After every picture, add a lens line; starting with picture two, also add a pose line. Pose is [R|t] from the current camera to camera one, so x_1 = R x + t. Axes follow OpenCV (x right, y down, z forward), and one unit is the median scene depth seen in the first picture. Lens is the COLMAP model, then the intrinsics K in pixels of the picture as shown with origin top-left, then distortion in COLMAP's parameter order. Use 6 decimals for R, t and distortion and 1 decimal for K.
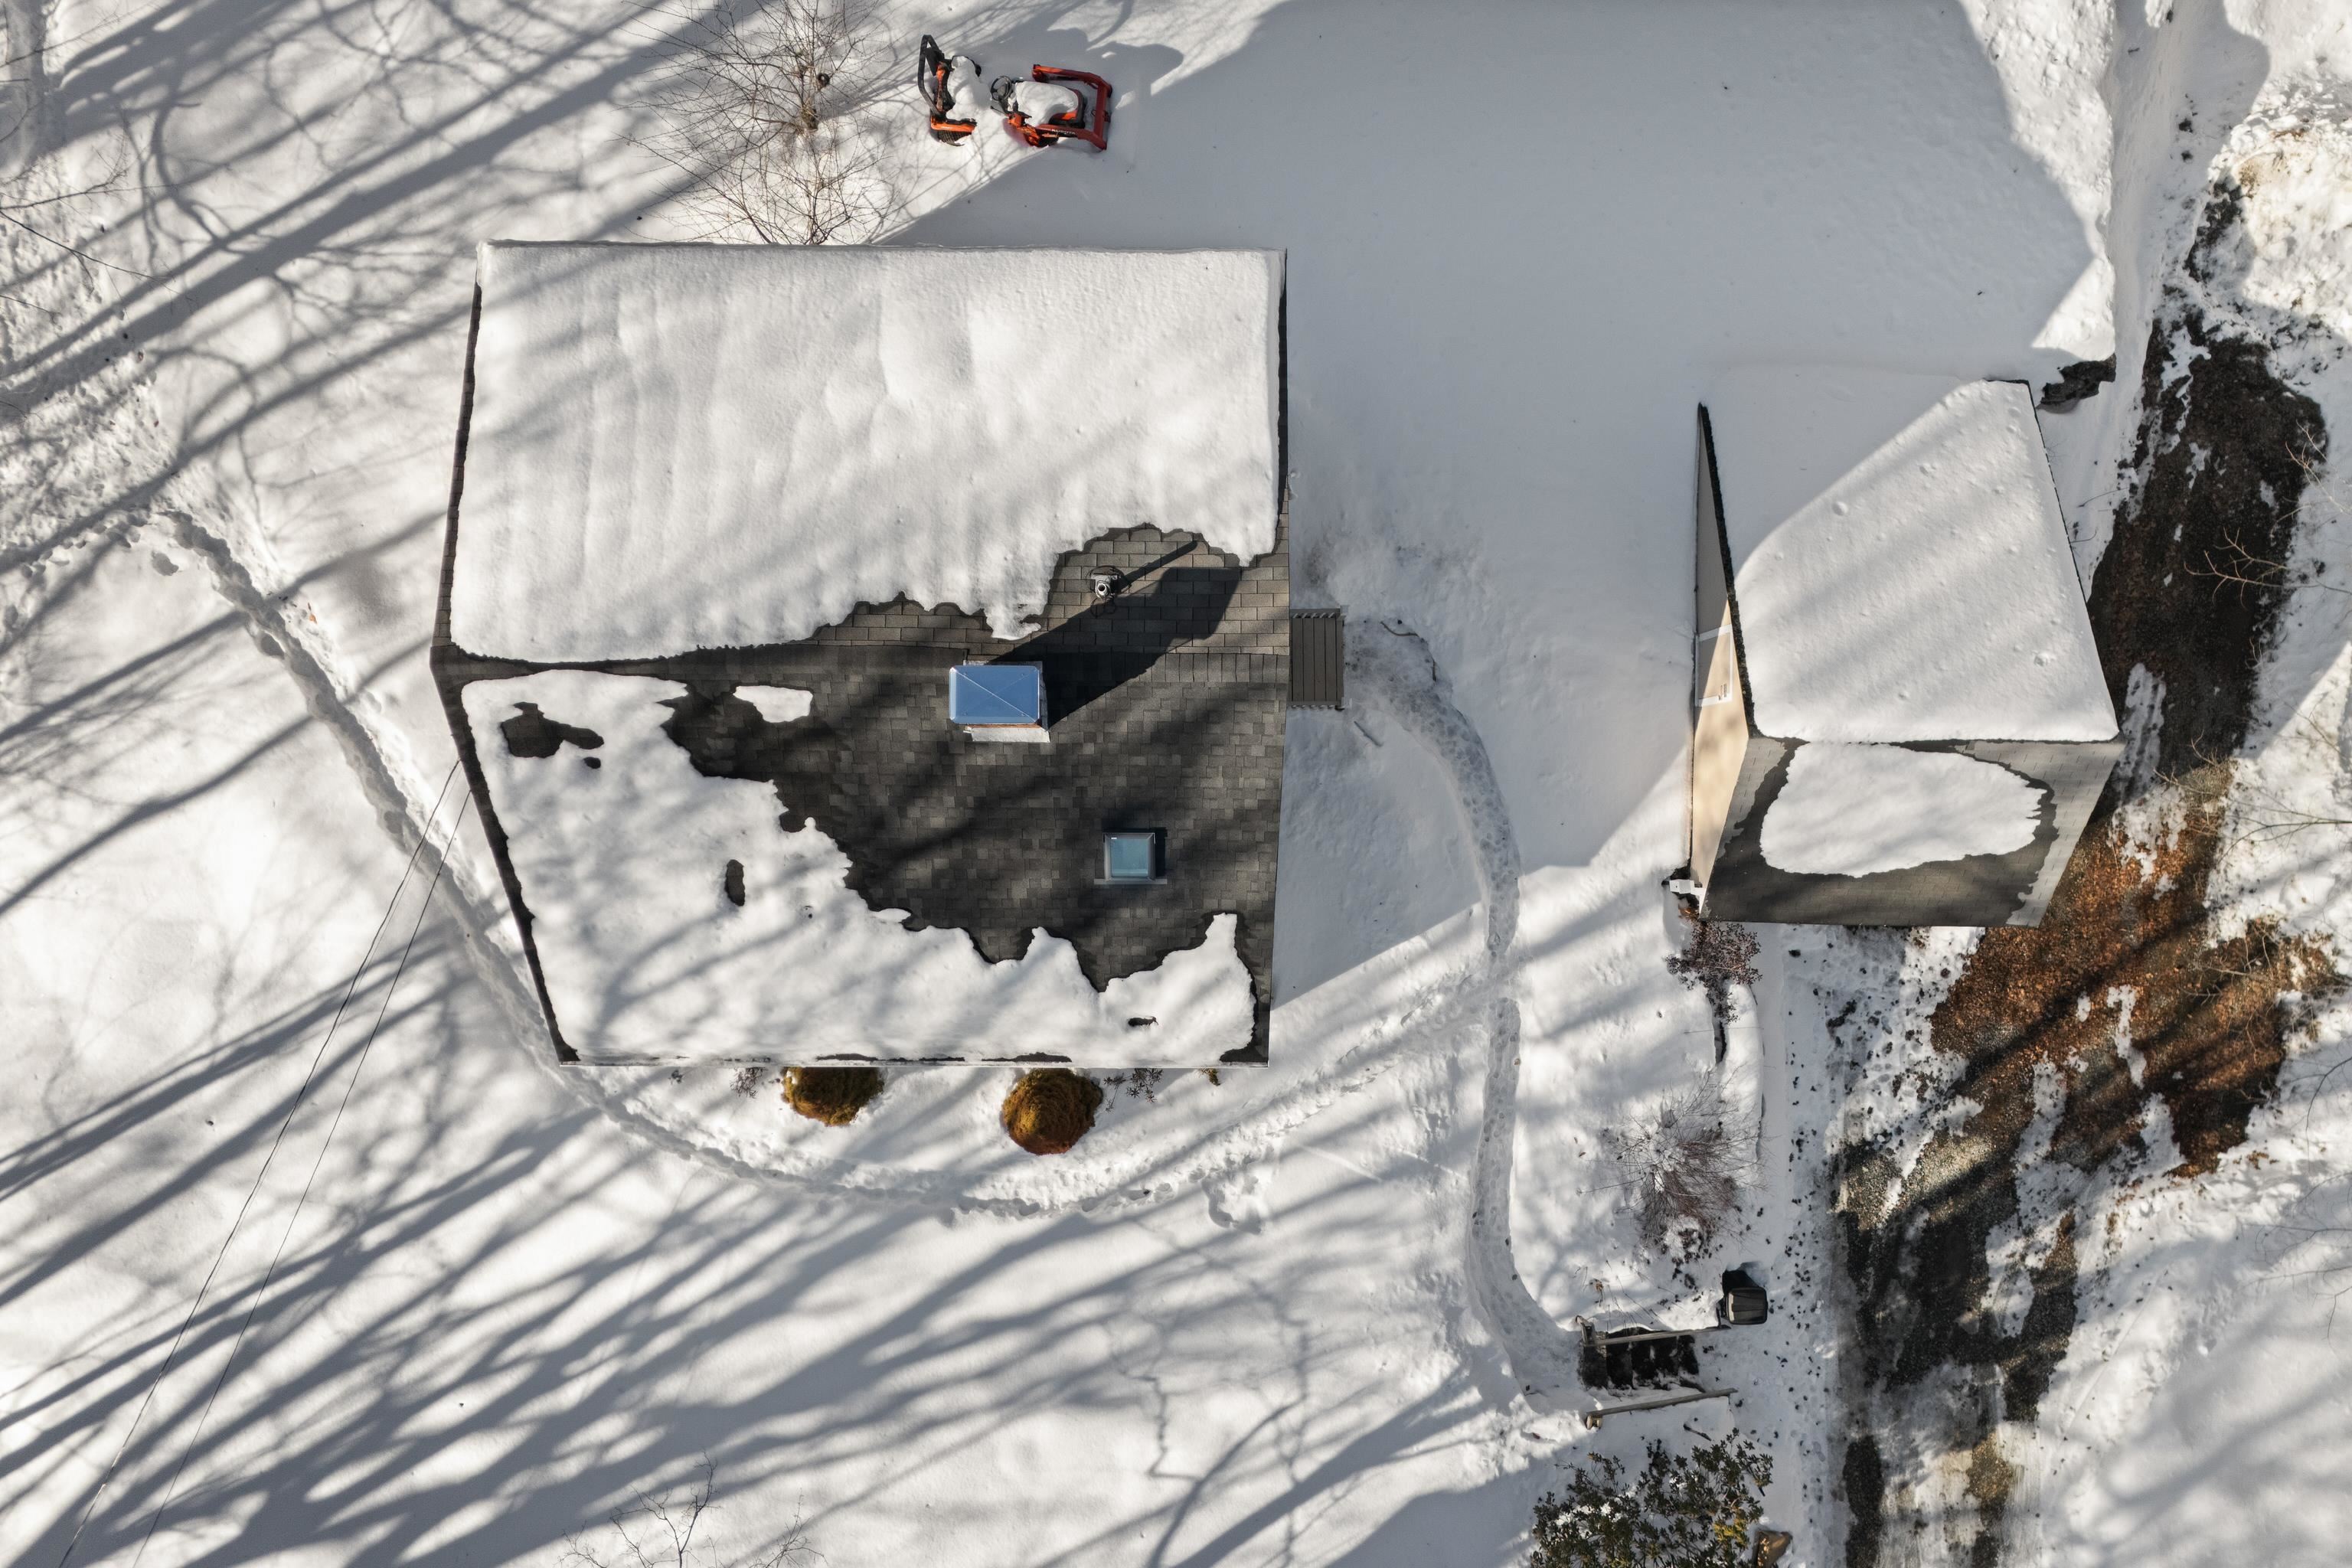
lens RADIAL K [[1716.6, 0, 1184.1], [0, 1716.6, 804.6], [0, 0, 1]] dist [0.086155, -0.072972]
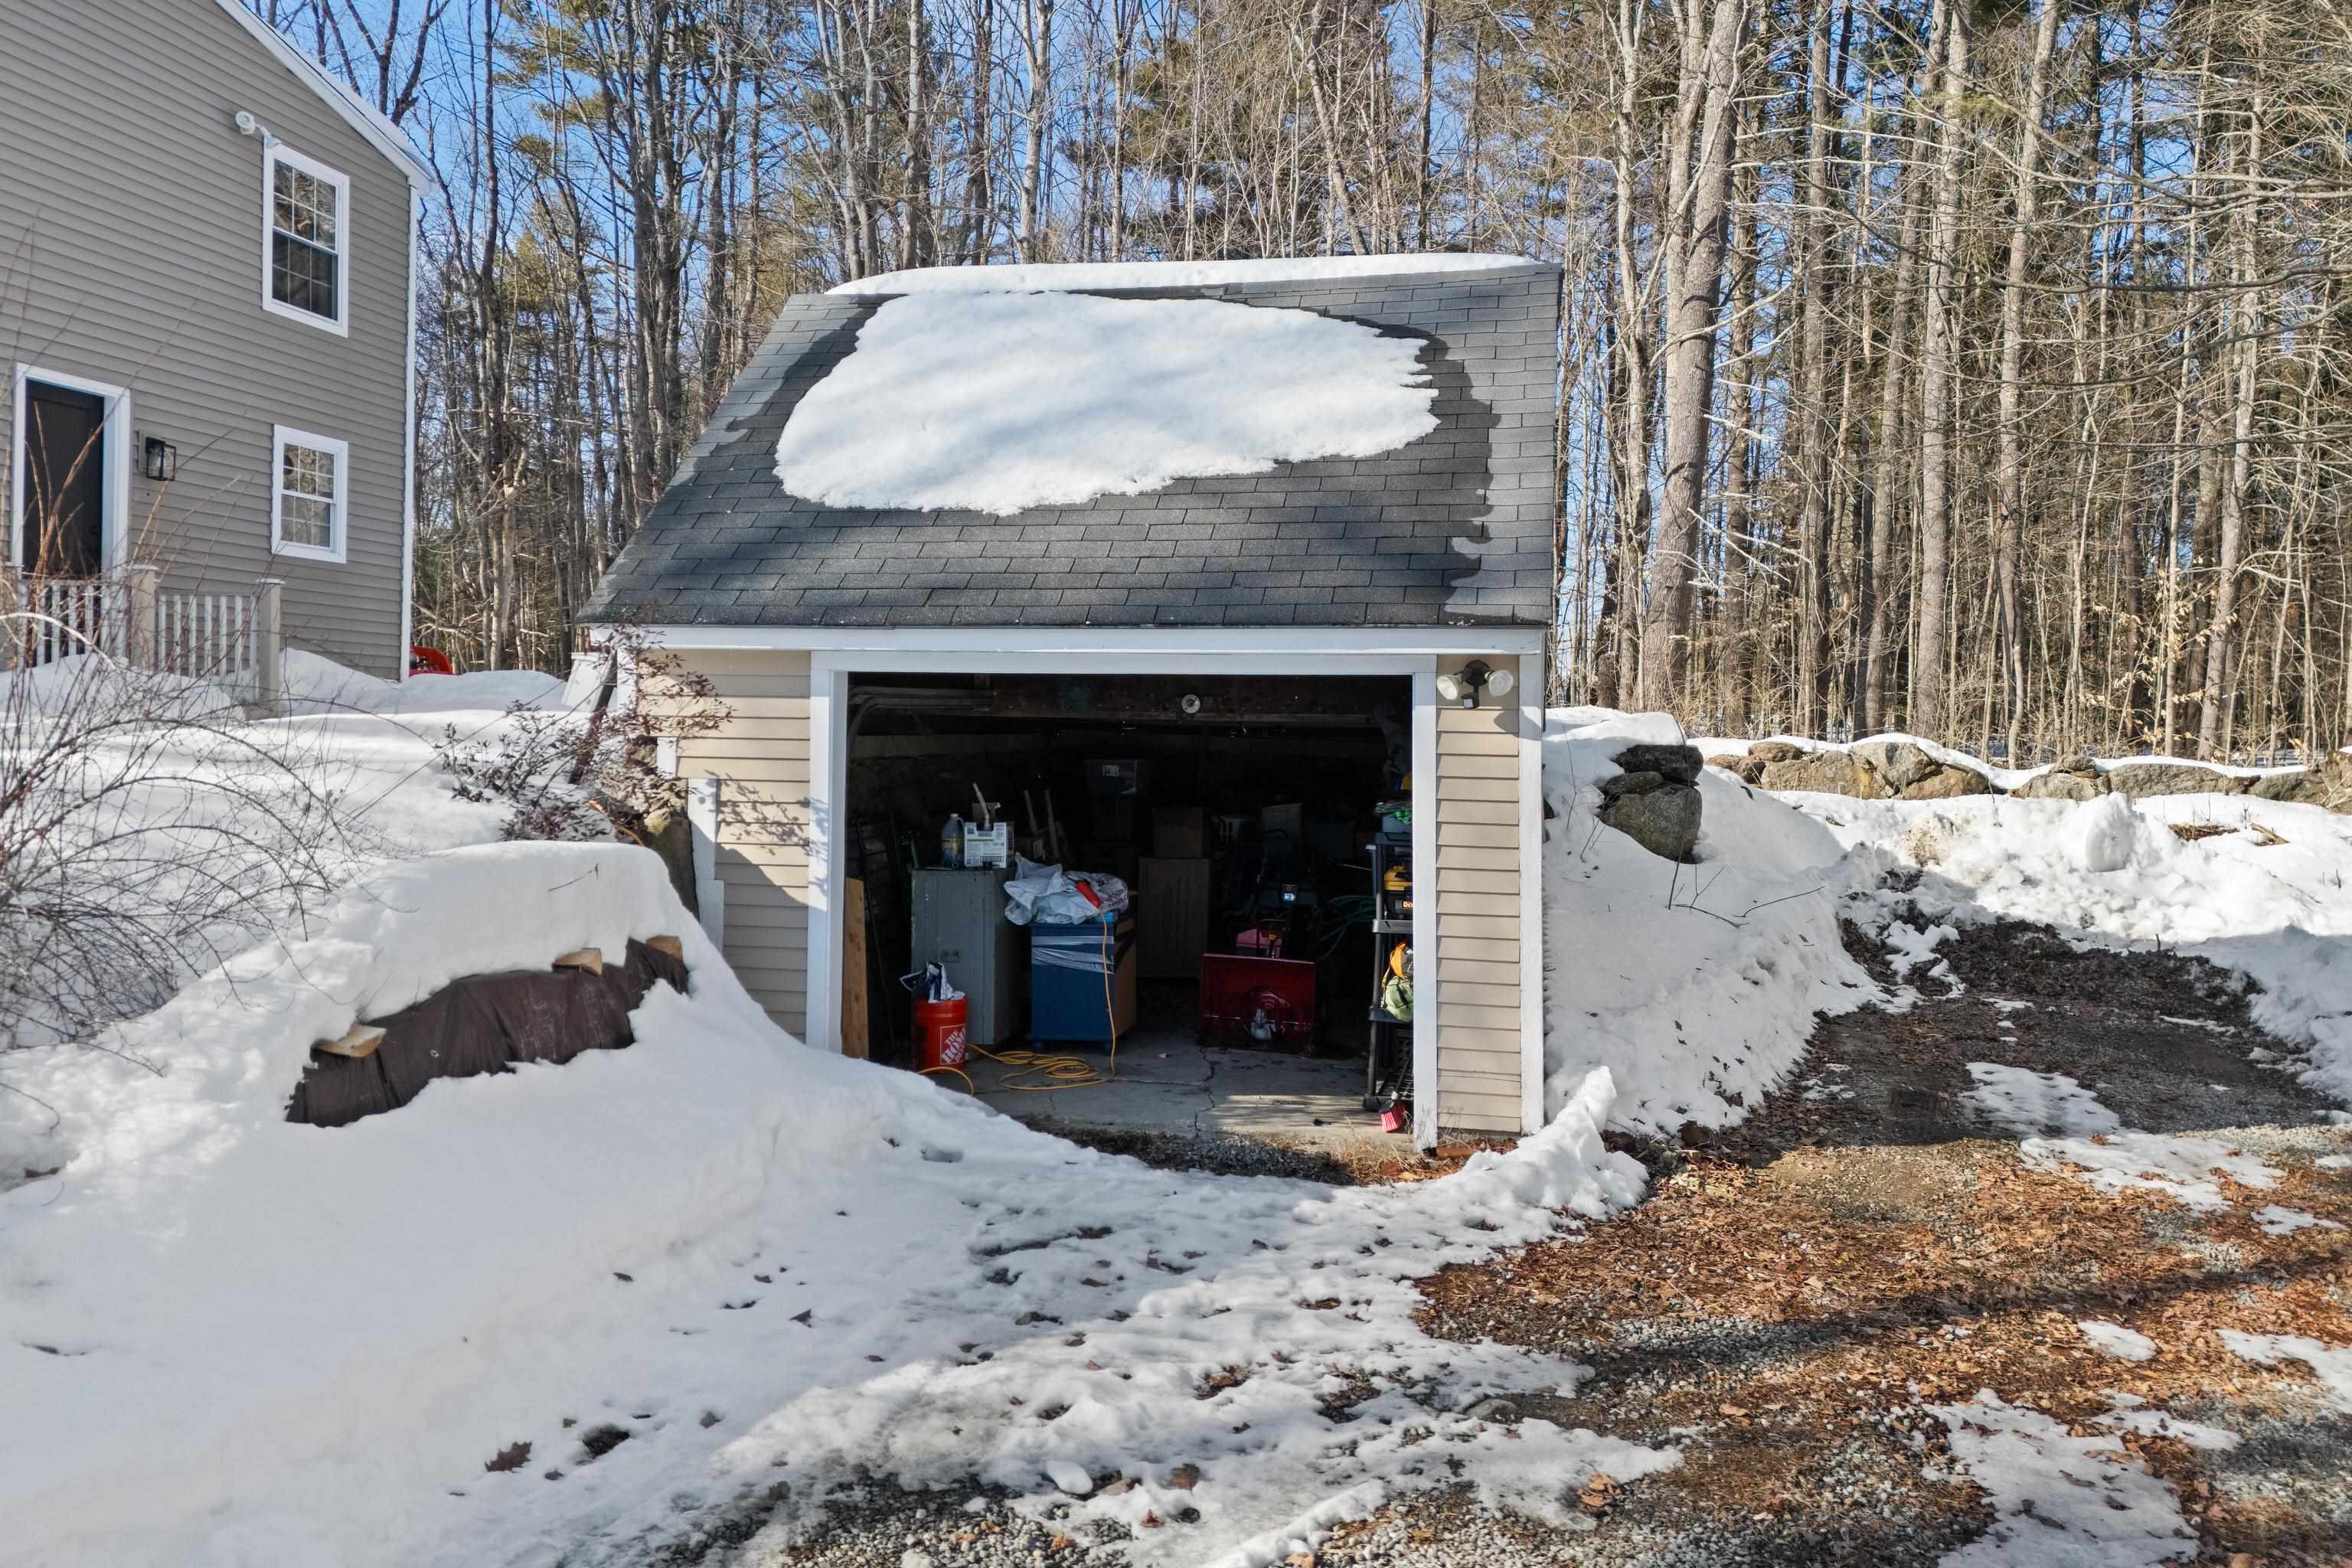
lens RADIAL K [[1716.6, 0, 1189.7], [0, 1716.6, 750.0], [0, 0, 1]] dist [0.086155, -0.072972]
pose [[0.981752, 0.022265, -0.188858, 0.464348], [-0.189321, 0.020920, -0.981692, 0.369164], [-0.017907, 0.999533, 0.024753, 0.973878]]
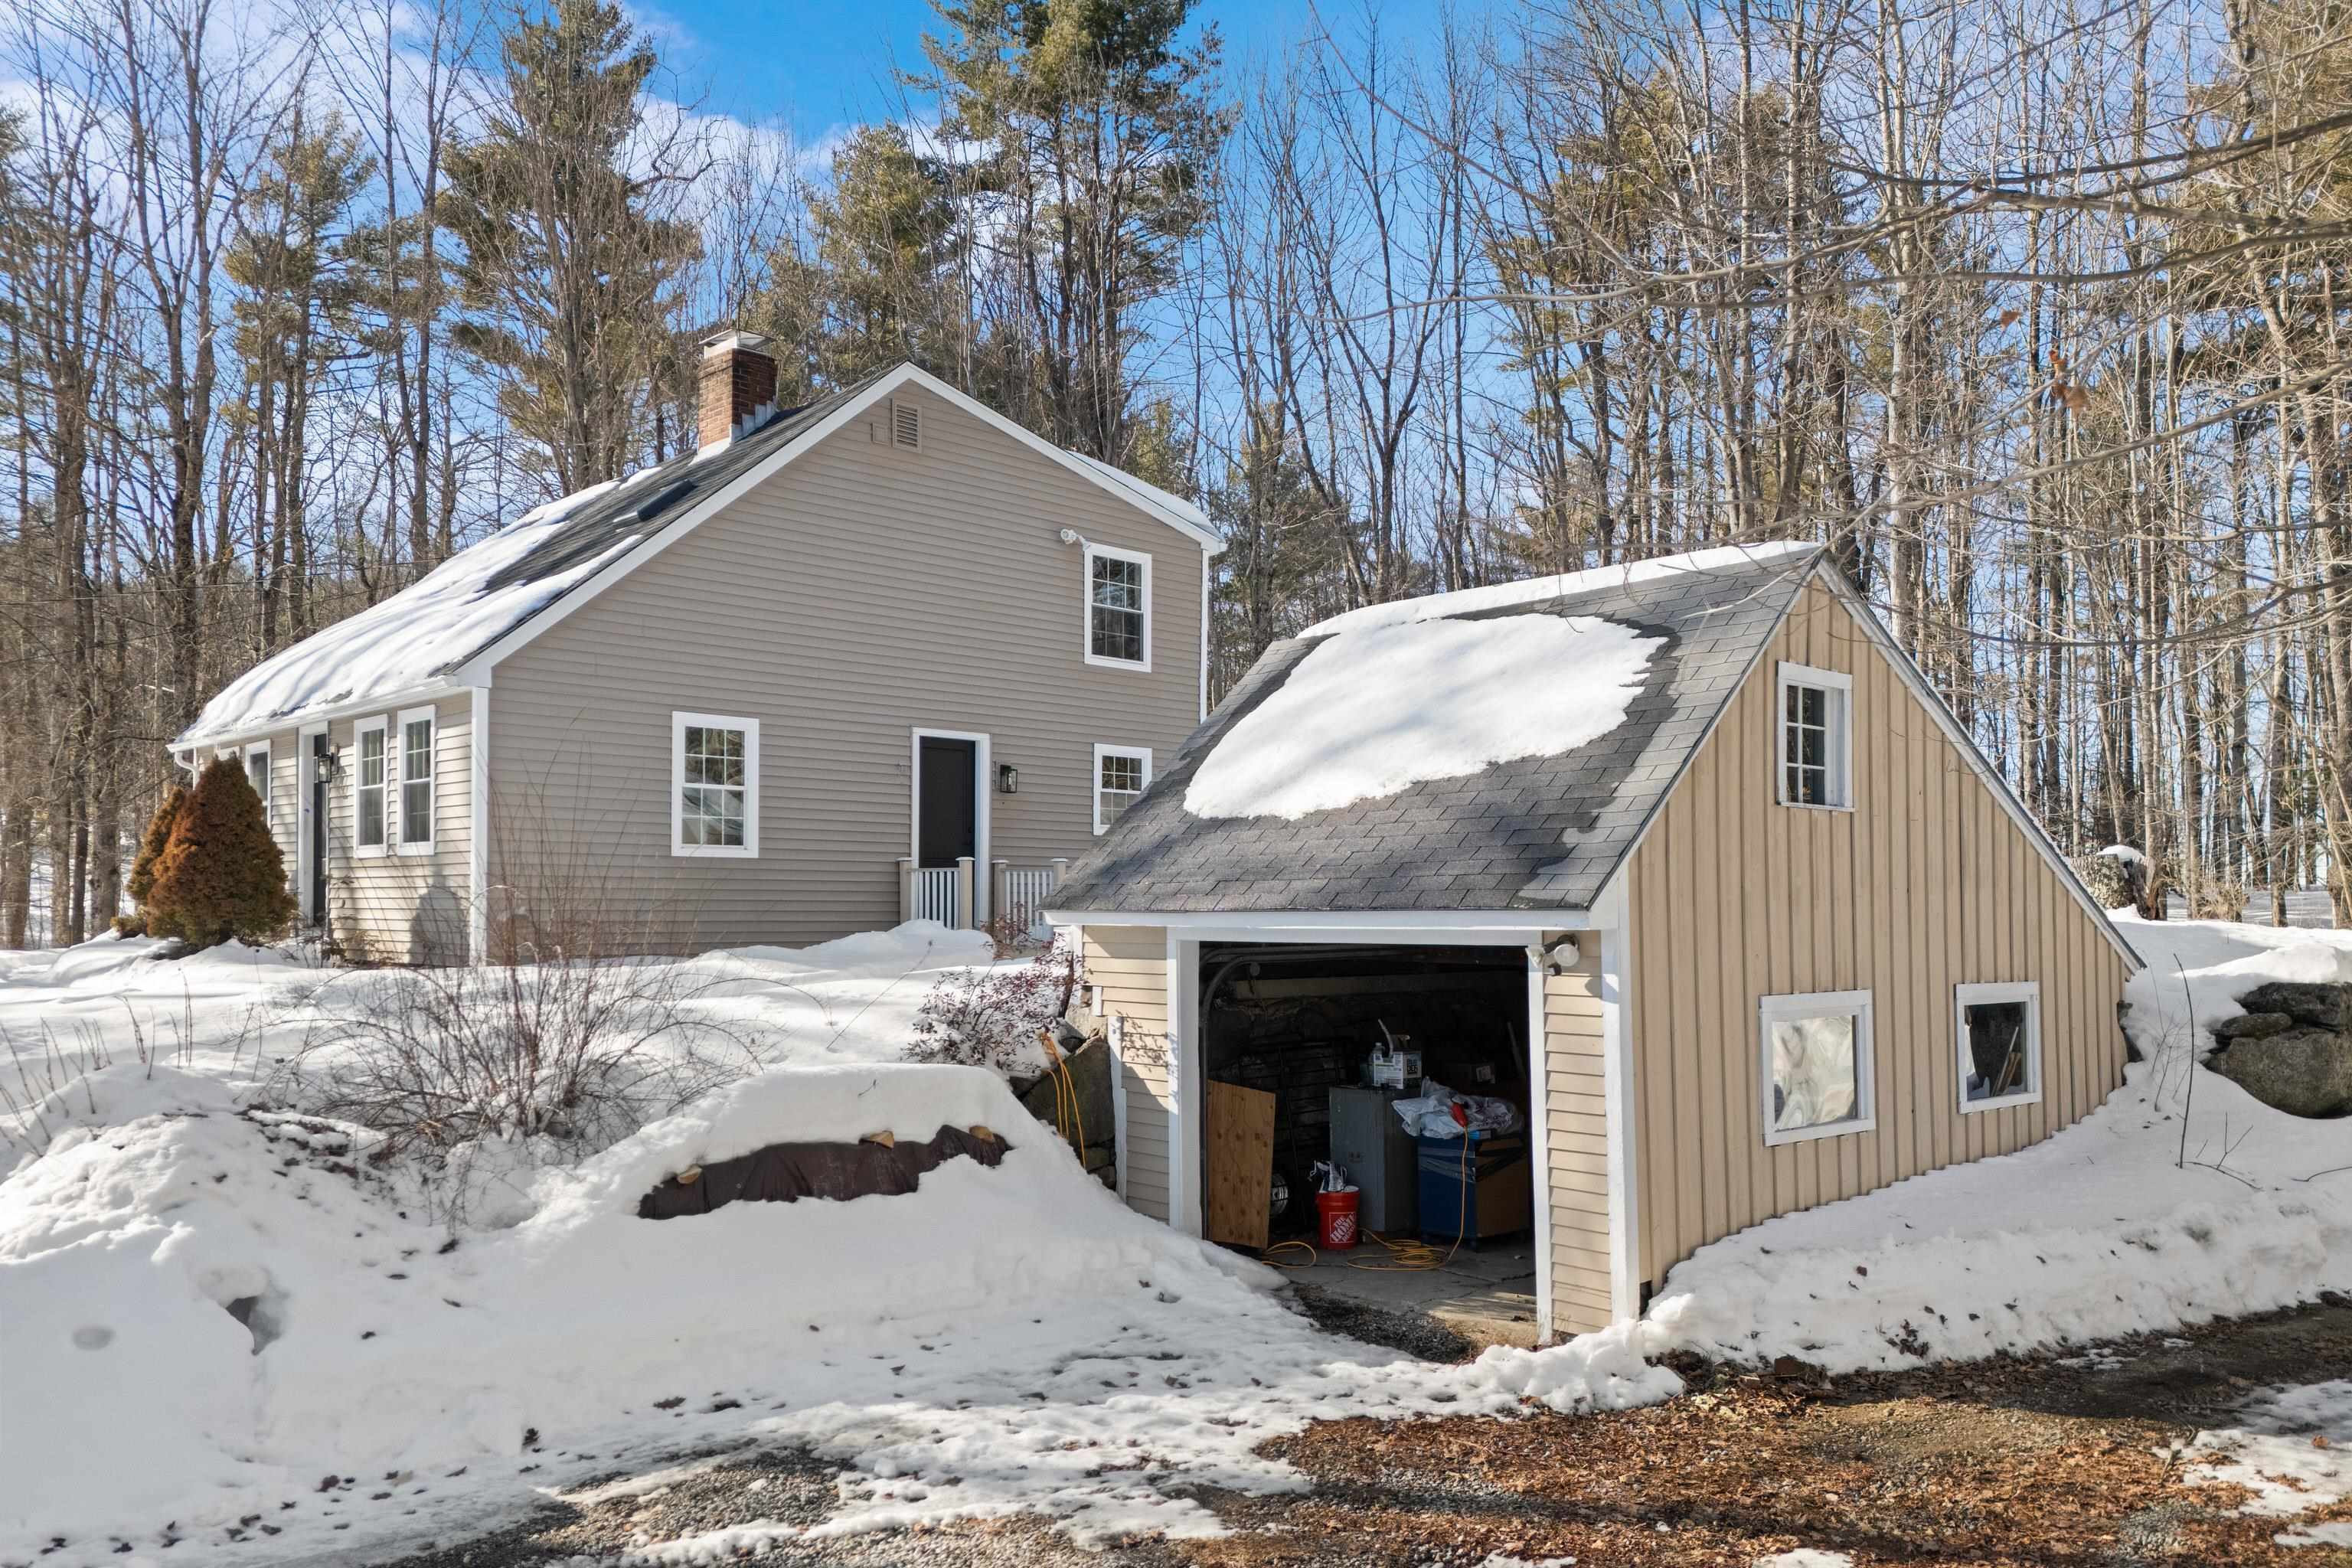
lens RADIAL K [[1716.6, 0, 1210.2], [0, 1716.6, 868.5], [0, 0, 1]] dist [0.086155, -0.072972]
pose [[0.687239, -0.013311, -0.726310, 0.670746], [-0.726419, -0.006663, -0.687220, 0.362516], [0.004308, 0.999889, -0.014248, 0.955561]]
